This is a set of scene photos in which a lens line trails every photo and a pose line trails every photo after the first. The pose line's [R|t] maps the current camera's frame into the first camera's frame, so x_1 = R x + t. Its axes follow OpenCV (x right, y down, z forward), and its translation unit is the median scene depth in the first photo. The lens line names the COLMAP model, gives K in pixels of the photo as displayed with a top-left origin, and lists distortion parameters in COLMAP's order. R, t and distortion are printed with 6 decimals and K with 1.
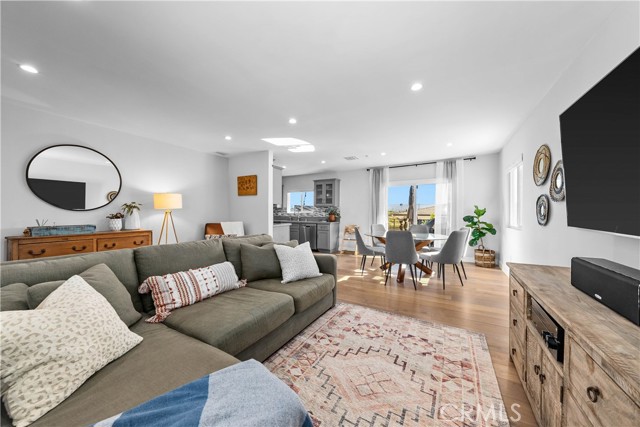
lens RADIAL K [[220.6, 0, 321.5], [0, 220.6, 211.3], [0, 0, 1]] dist [0.006942, 0.000290]
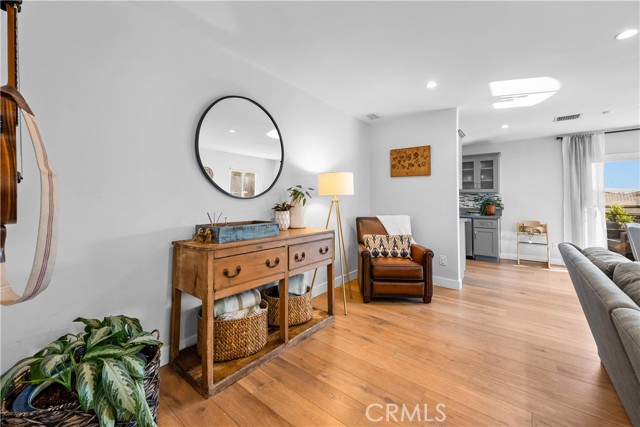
lens RADIAL K [[247.1, 0, 320.0], [0, 247.1, 188.7], [0, 0, 1]] dist [-0.001212, -0.001853]
pose [[0.987705, 0.002871, -0.156300, -0.703919], [-0.008854, 0.999254, -0.037593, -0.004658], [0.156076, 0.038515, 0.986994, 0.300074]]
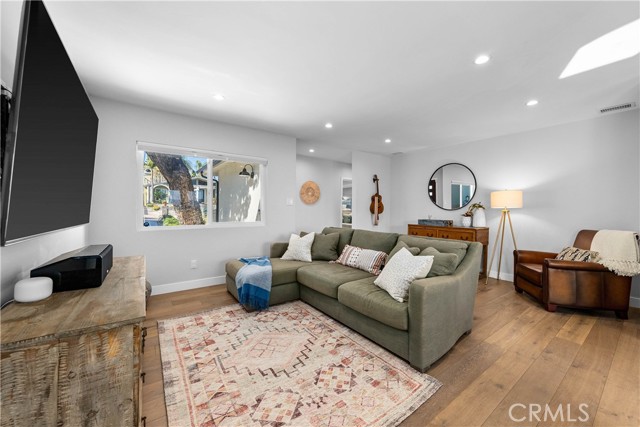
lens RADIAL K [[243.3, 0, 319.2], [0, 243.3, 213.8], [0, 0, 1]] dist [-0.002412, -0.000214]
pose [[-0.405483, 0.011518, -0.914030, 0.589751], [-0.007496, 0.999845, 0.015925, 0.002904], [0.914072, 0.013309, -0.405334, 0.795328]]
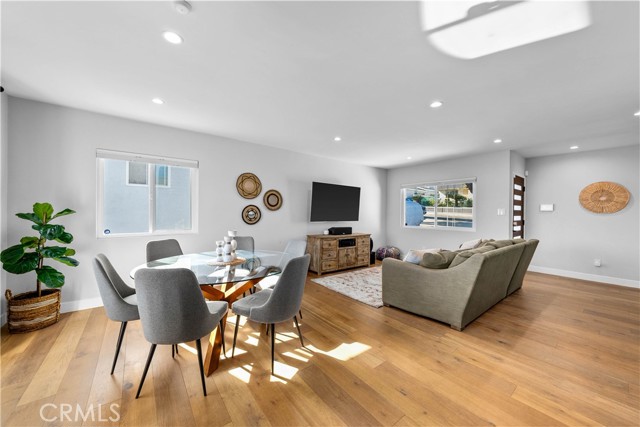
lens RADIAL K [[237.2, 0, 321.4], [0, 237.2, 212.7], [0, 0, 1]] dist [0.000479, 0.000268]
pose [[-0.929916, -0.013422, 0.367526, -0.063320], [-0.012809, 0.999910, 0.004107, -0.025285], [-0.367548, -0.000888, -0.930004, 1.751867]]
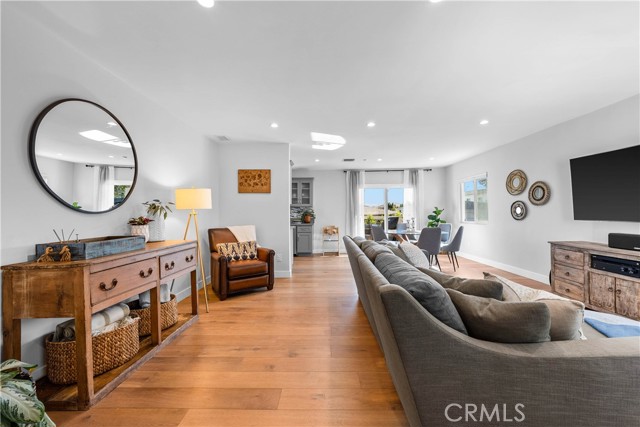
lens RADIAL K [[247.1, 0, 322.7], [0, 247.1, 204.1], [0, 0, 1]] dist [-0.001212, -0.001853]
pose [[0.867666, 0.011043, 0.497025, -0.821023], [0.004880, 0.999516, -0.030726, -0.002947], [-0.497124, 0.029086, 0.867192, 0.114020]]
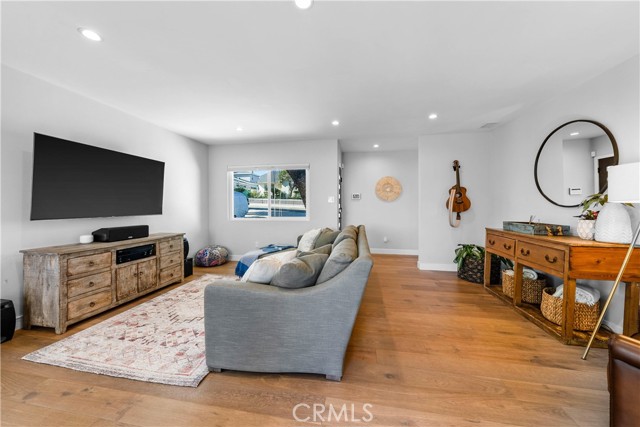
lens RADIAL K [[223.3, 0, 320.5], [0, 223.3, 209.4], [0, 0, 1]] dist [-0.002426, -0.000231]
pose [[-0.935637, 0.006339, -0.352906, -0.008904], [-0.000759, 0.999800, 0.019972, -0.008377], [0.352962, 0.018955, -0.935446, 1.304976]]
